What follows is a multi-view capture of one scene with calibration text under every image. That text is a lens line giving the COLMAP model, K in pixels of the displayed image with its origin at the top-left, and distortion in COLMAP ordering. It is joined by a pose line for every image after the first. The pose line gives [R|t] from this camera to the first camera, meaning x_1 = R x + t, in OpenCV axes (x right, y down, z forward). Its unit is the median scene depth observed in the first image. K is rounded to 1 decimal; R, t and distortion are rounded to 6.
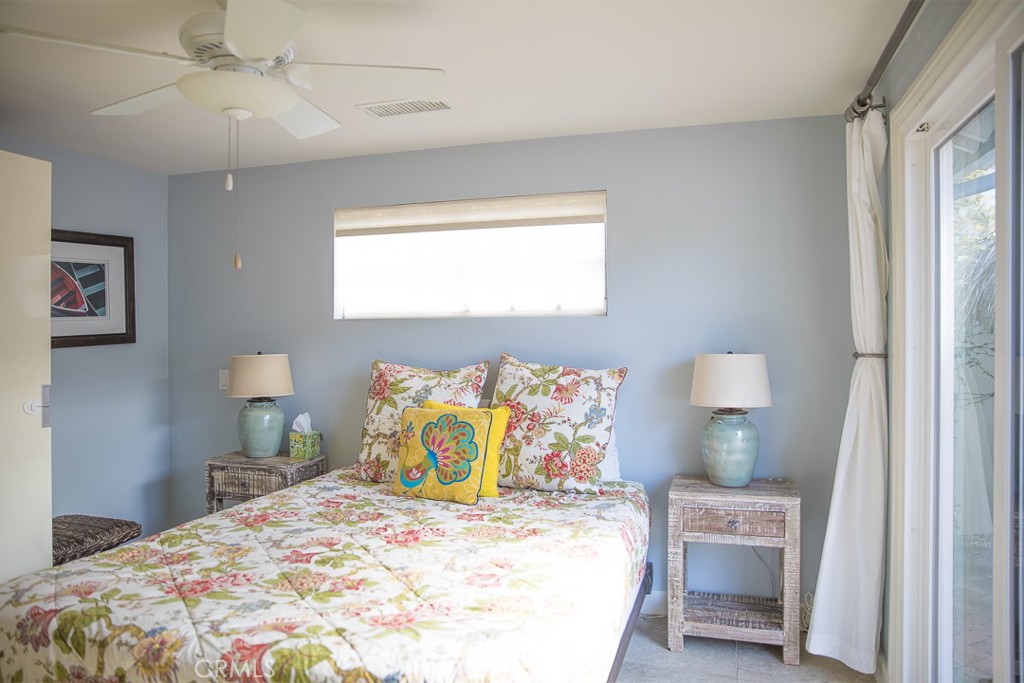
lens RADIAL K [[703.6, 0, 506.5], [0, 703.6, 337.9], [0, 0, 1]] dist [-0.105507, 0.081854]
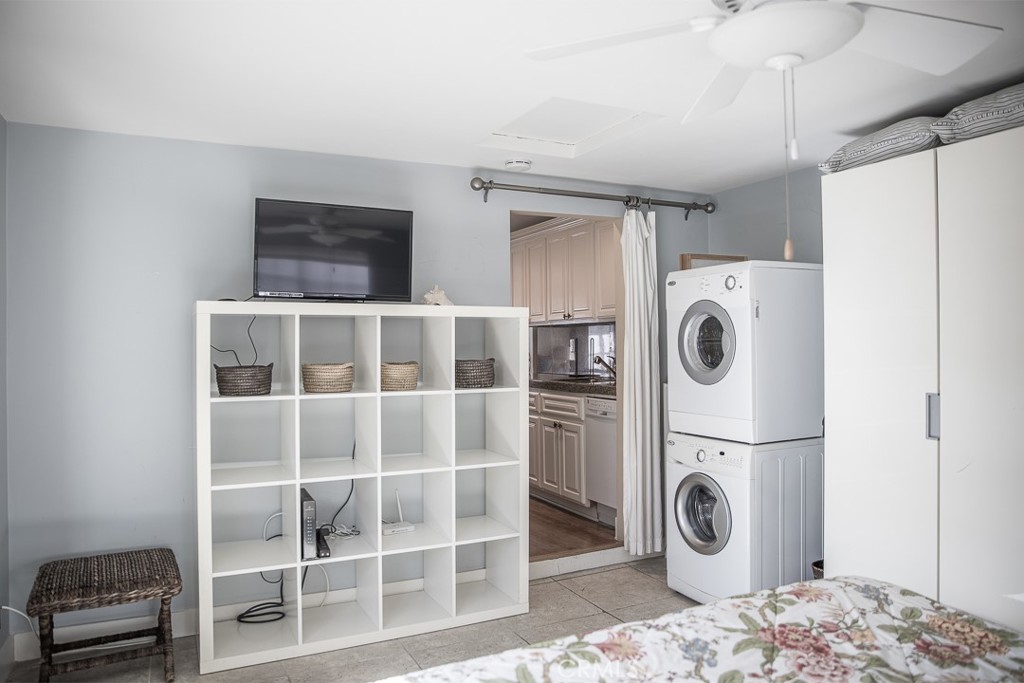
lens RADIAL K [[703.6, 0, 506.5], [0, 703.6, 337.9], [0, 0, 1]] dist [-0.105507, 0.081854]
pose [[-0.717910, 0.005477, -0.696114, 0.239541], [0.007662, 0.999971, -0.000035, -0.009361], [0.696093, -0.005359, -0.717931, 0.829080]]
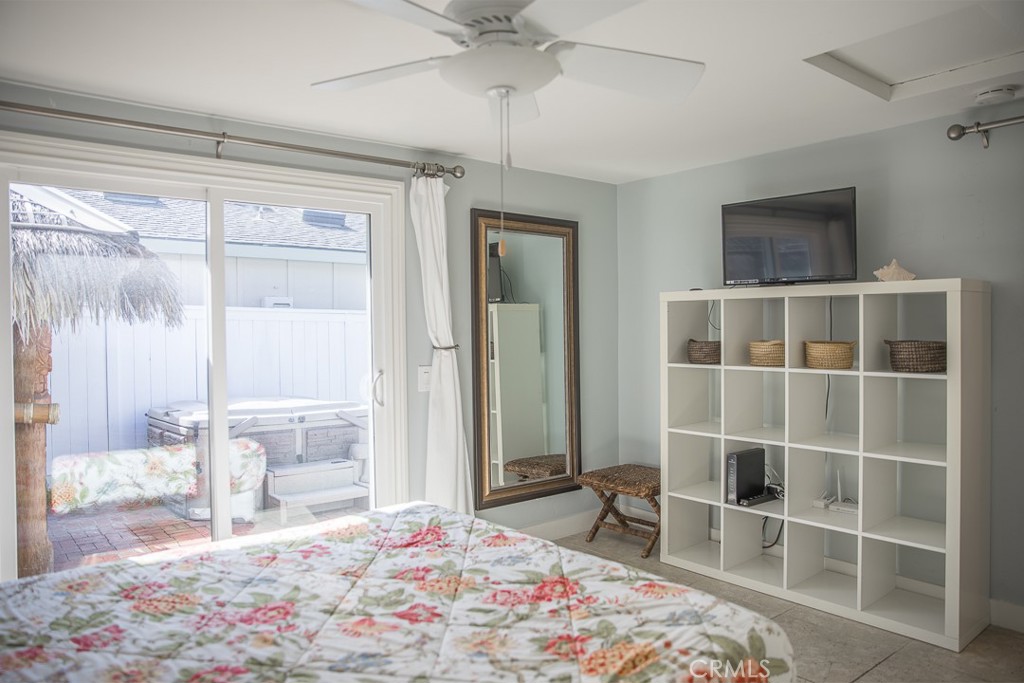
lens RADIAL K [[703.6, 0, 506.5], [0, 703.6, 337.9], [0, 0, 1]] dist [-0.105507, 0.081854]
pose [[-0.841480, 0.003143, 0.540279, -0.565736], [0.013267, 0.999802, 0.014847, -0.001041], [-0.540125, 0.019662, -0.841355, 1.121878]]
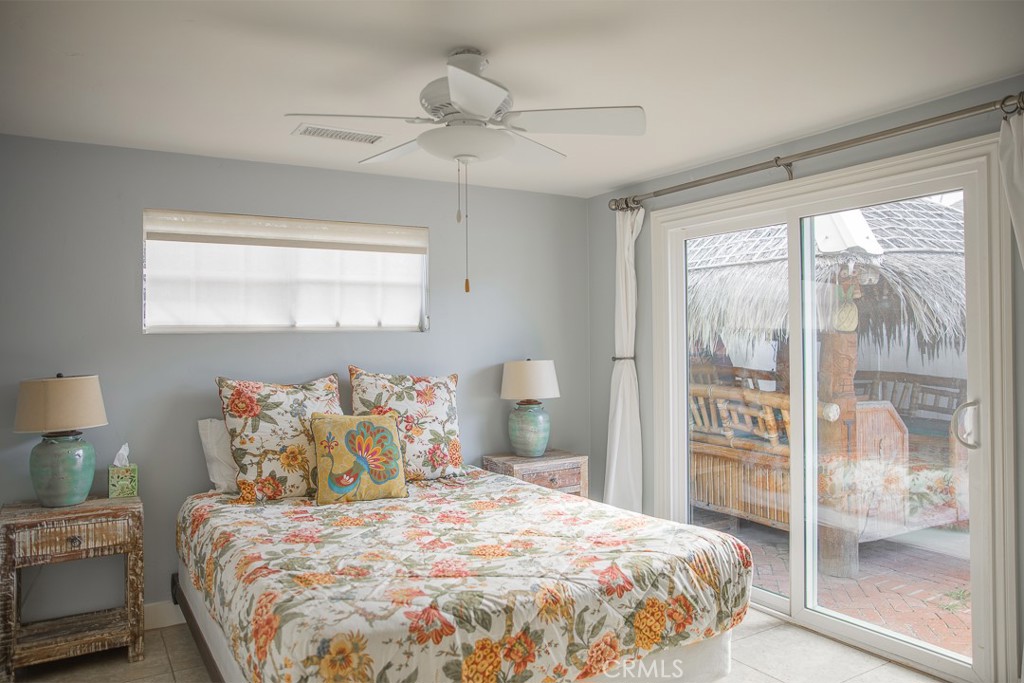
lens RADIAL K [[731.3, 0, 512.0], [0, 731.3, 341.5], [0, 0, 1]] dist [-0.108500, 0.104842]
pose [[0.651380, -0.003427, 0.758744, -0.789059], [0.014593, 0.999861, -0.008012, -0.003358], [-0.758611, 0.016291, 0.651340, 0.086752]]
